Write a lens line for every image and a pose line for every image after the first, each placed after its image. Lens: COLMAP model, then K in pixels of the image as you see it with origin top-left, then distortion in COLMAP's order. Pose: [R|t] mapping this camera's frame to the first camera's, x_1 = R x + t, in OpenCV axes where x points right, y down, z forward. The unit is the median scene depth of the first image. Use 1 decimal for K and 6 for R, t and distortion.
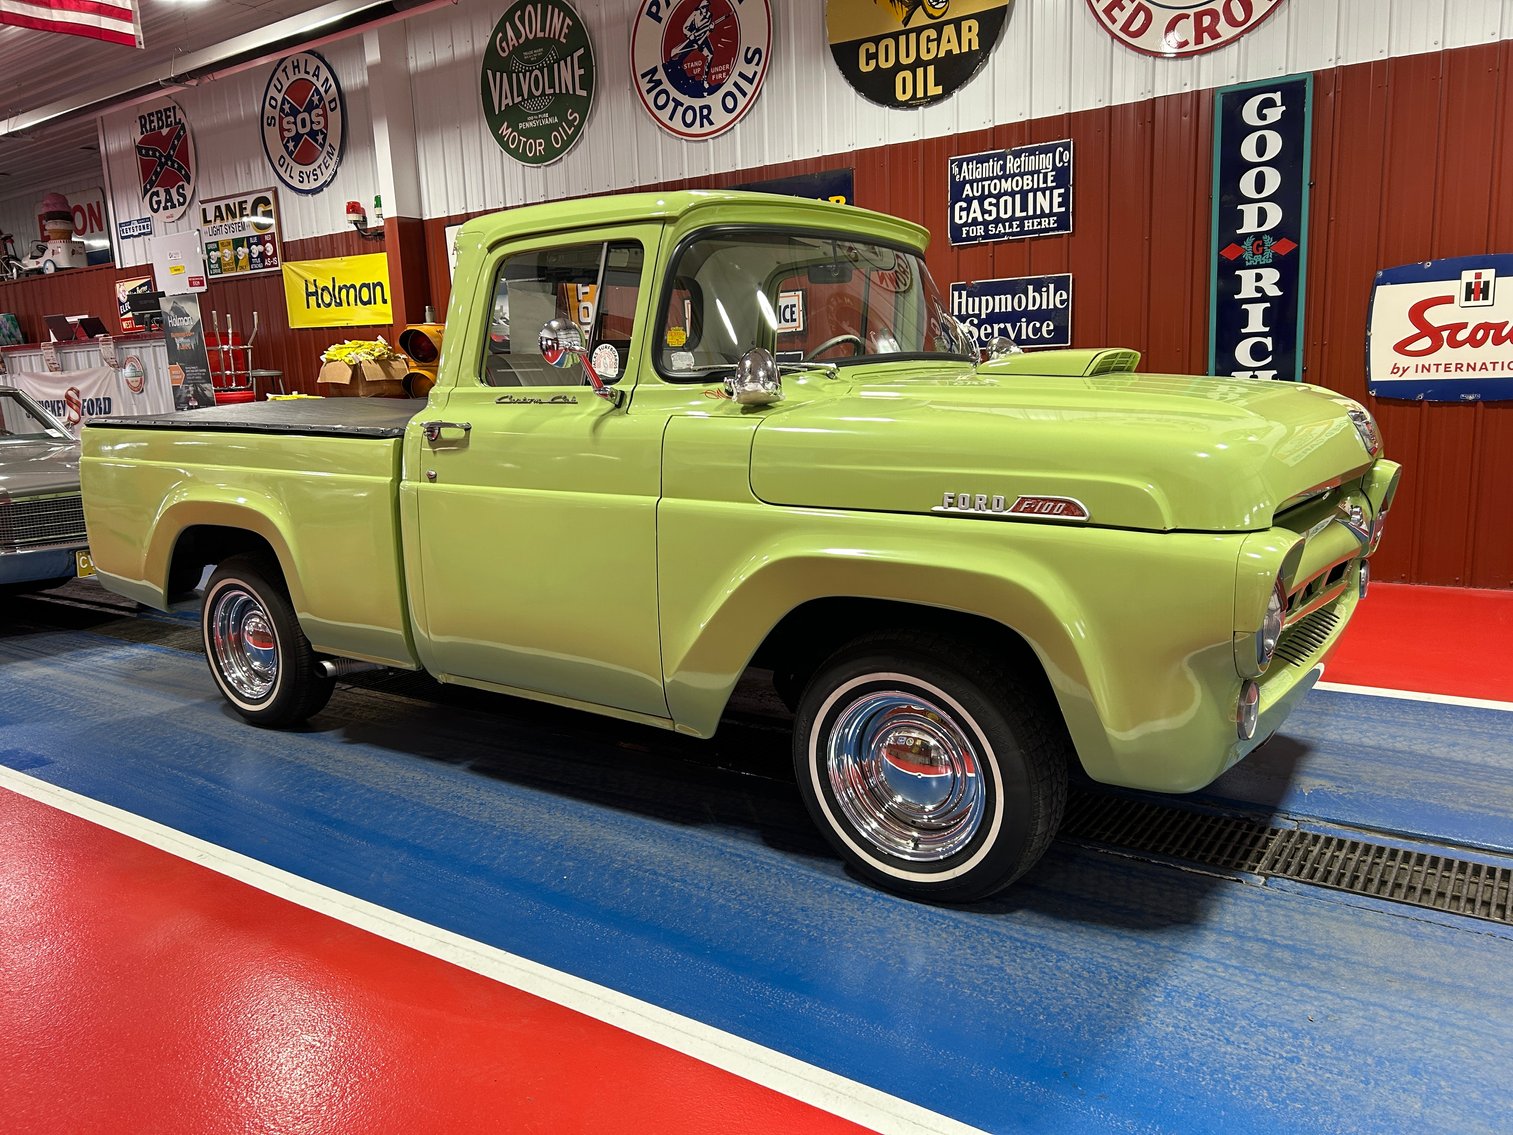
lens RADIAL K [[1138.2, 0, 753.8], [0, 1138.2, 560.8], [0, 0, 1]] dist [0.044208, -0.045340]
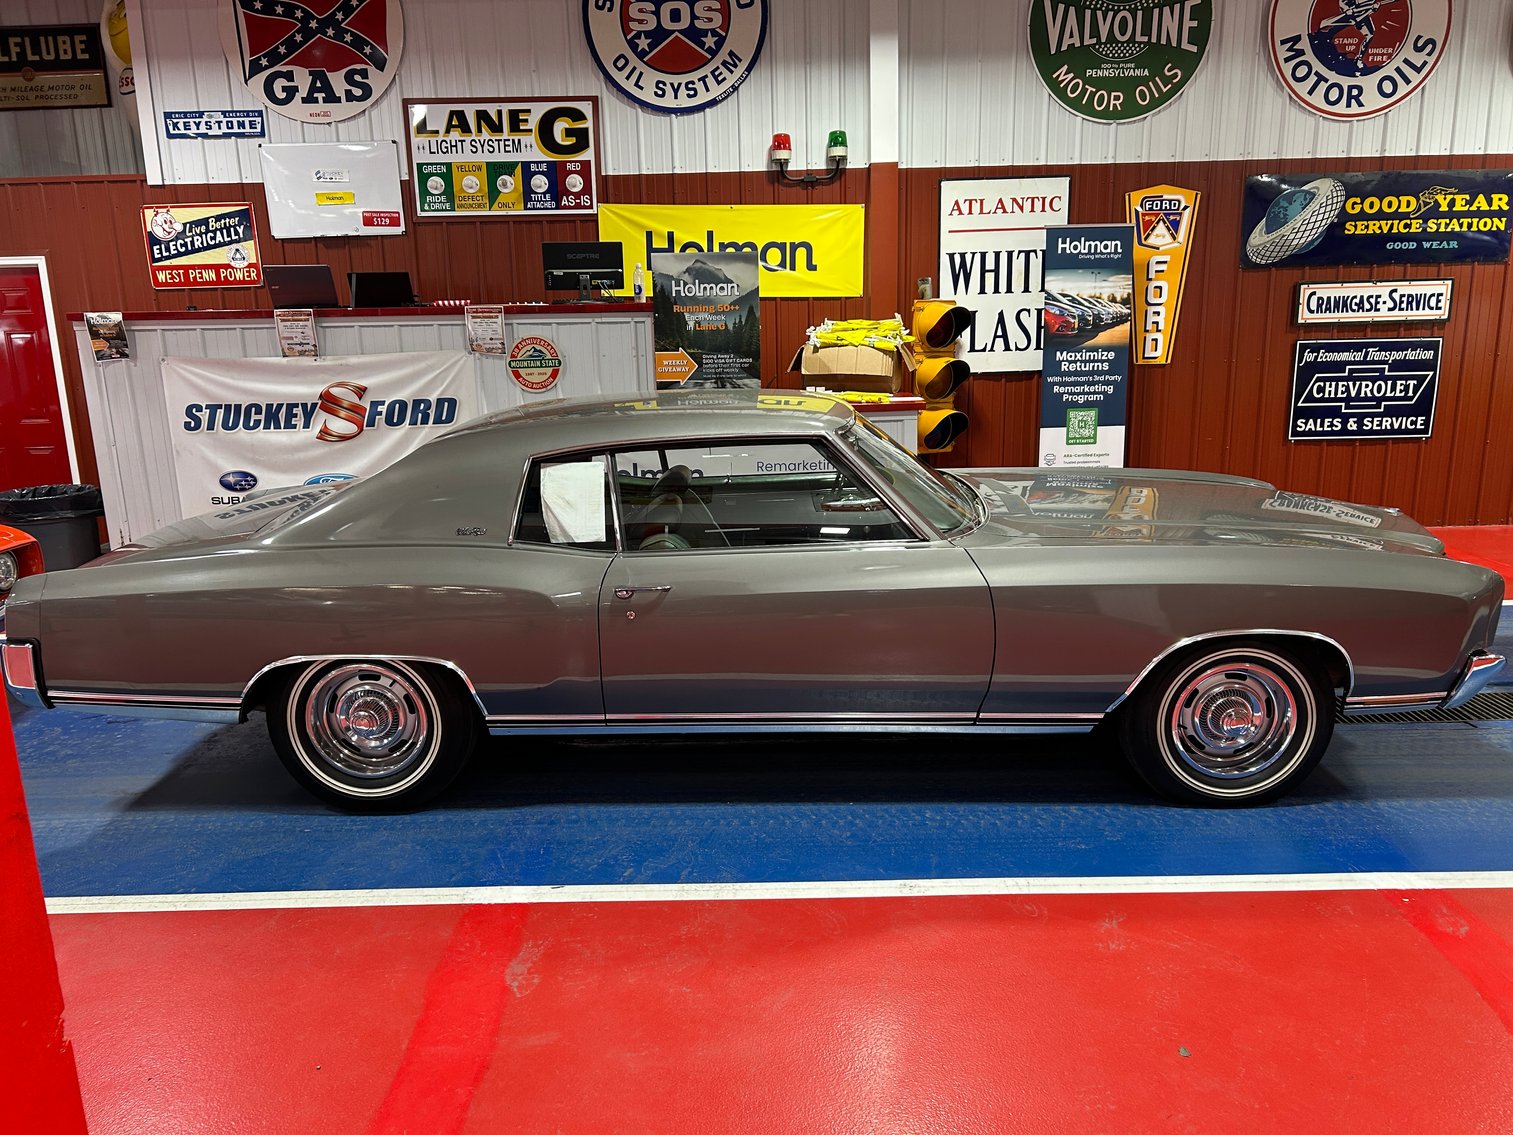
lens RADIAL K [[1138.2, 0, 753.4], [0, 1138.2, 575.5], [0, 0, 1]] dist [0.044208, -0.045340]
pose [[0.817217, -0.112361, 0.565272, -0.821151], [0.086565, 0.993615, 0.072357, -0.075172], [-0.569793, -0.010199, 0.821725, 0.371206]]
